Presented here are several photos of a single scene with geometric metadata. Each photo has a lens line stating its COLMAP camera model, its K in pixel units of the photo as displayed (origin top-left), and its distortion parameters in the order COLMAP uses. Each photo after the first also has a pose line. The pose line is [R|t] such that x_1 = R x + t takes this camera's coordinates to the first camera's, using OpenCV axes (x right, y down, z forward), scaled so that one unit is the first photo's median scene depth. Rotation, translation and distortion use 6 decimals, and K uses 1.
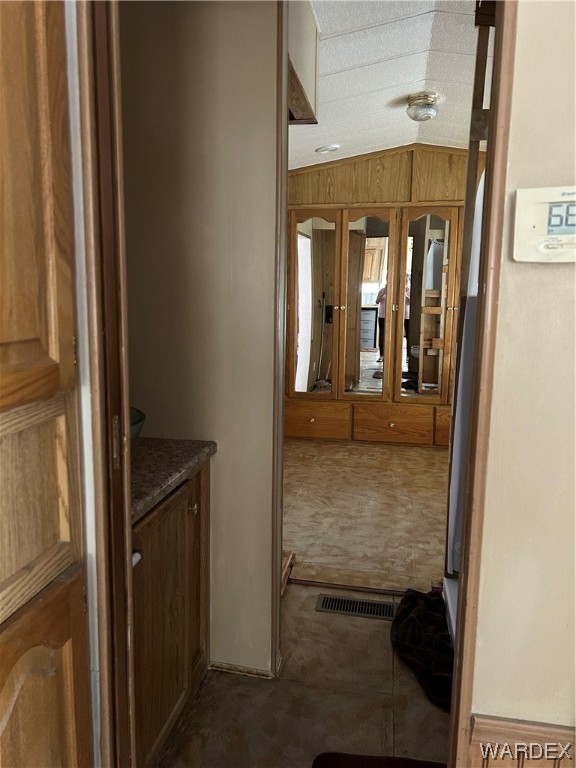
lens RADIAL K [[576.1, 0, 279.8], [0, 576.1, 379.0], [0, 0, 1]] dist [0.041677, -0.053178]
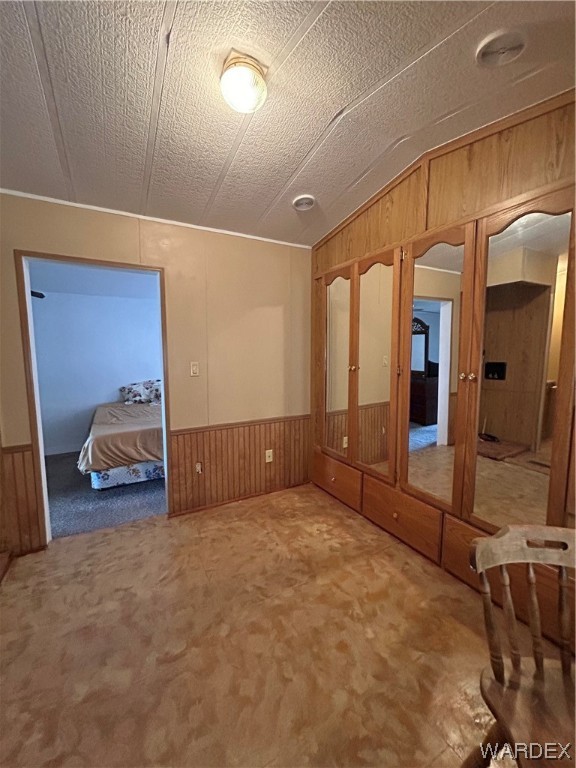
lens RADIAL K [[311.1, 0, 287.0], [0, 311.1, 380.9], [0, 0, 1]] dist [0.000241, 0.000875]
pose [[0.648624, 0.063083, -0.758490, 0.567170], [-0.106543, 0.994272, -0.008418, -0.118969], [0.753615, 0.086272, 0.651630, 0.805810]]
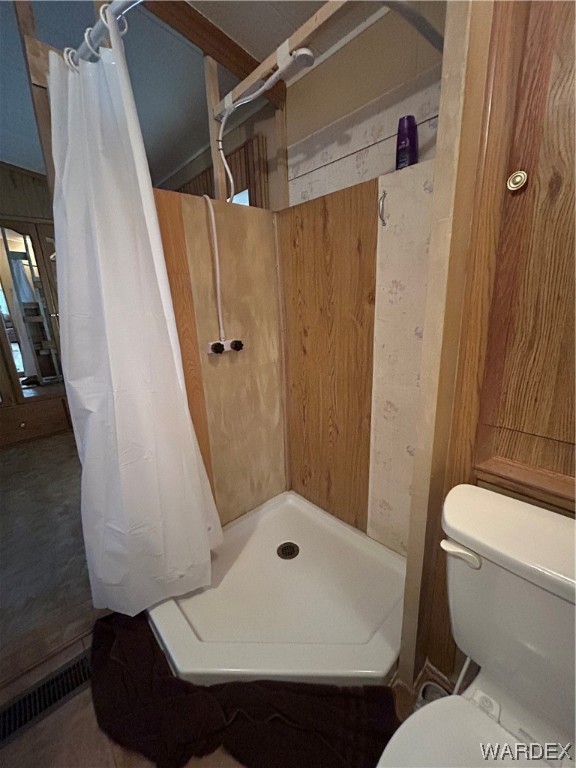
lens RADIAL K [[311.1, 0, 288.2], [0, 311.1, 379.9], [0, 0, 1]] dist [0.000241, 0.000875]
pose [[0.591080, -0.238028, 0.770693, 0.077100], [0.166324, 0.970901, 0.172301, -0.030762], [-0.789279, 0.026341, 0.613470, 0.313916]]
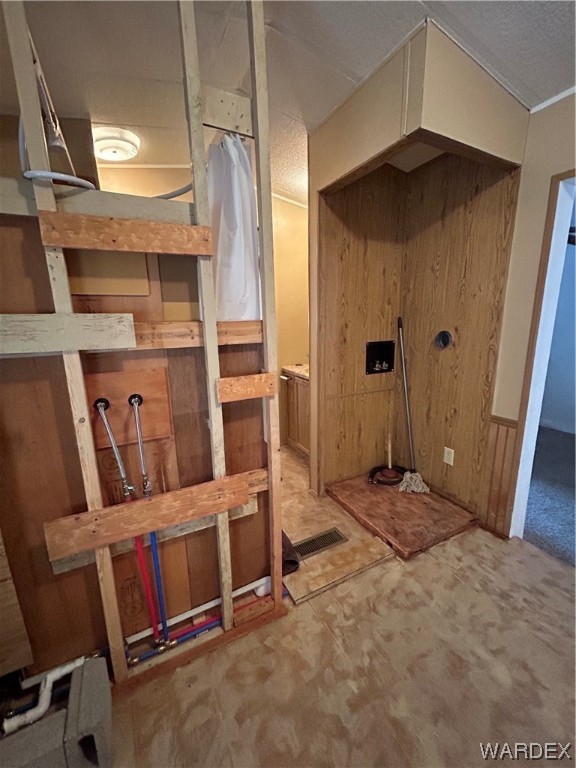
lens RADIAL K [[311.1, 0, 287.3], [0, 311.1, 381.2], [0, 0, 1]] dist [0.000241, 0.000875]
pose [[-0.779613, 0.134010, -0.611755, 0.408821], [-0.084712, 0.945293, 0.315031, -0.139972], [0.620505, 0.297426, -0.725611, 0.942145]]
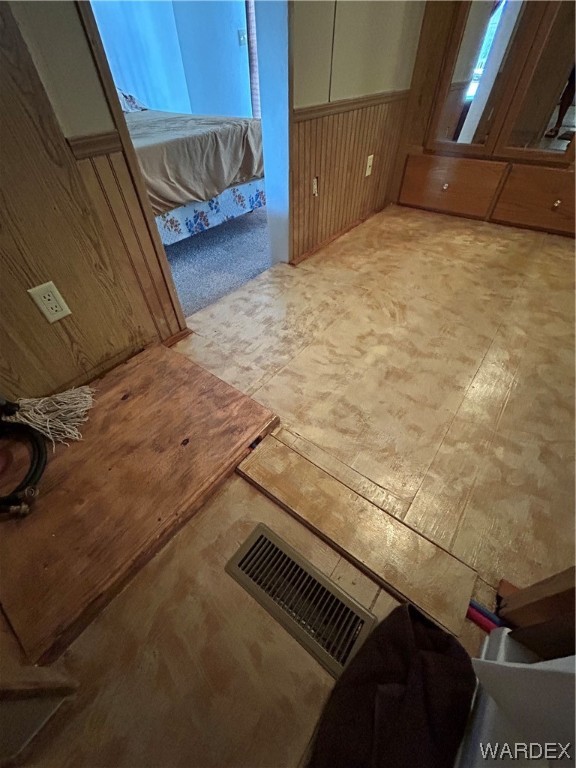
lens RADIAL K [[311.1, 0, 287.3], [0, 311.1, 378.6], [0, 0, 1]] dist [0.000241, 0.000875]
pose [[0.898977, 0.293590, -0.325031, 0.110200], [-0.038233, 0.791855, 0.609511, 0.037840], [0.436324, -0.535510, 0.723084, 0.608570]]
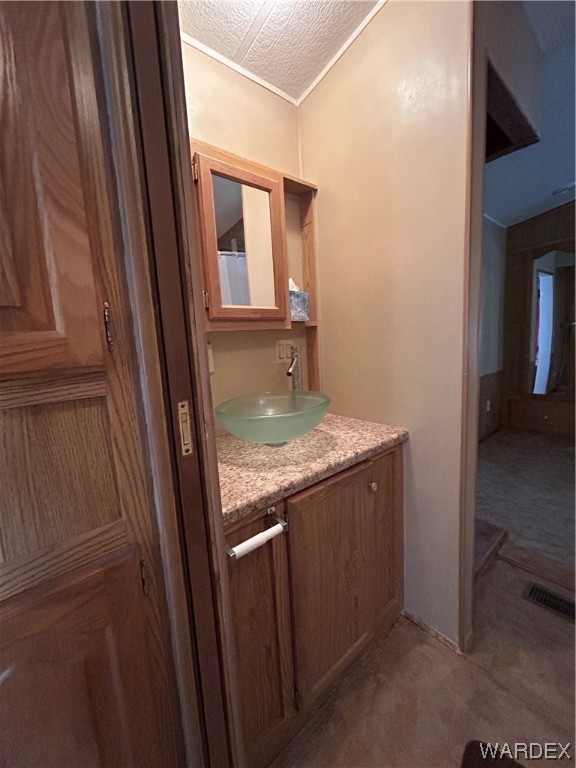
lens RADIAL K [[311.1, 0, 284.6], [0, 311.1, 380.9], [0, 0, 1]] dist [0.000241, 0.000875]
pose [[0.782897, 0.022908, -0.621729, 0.045548], [-0.024460, 0.999683, 0.006033, 0.006133], [0.621670, 0.010485, 0.783209, 0.185233]]
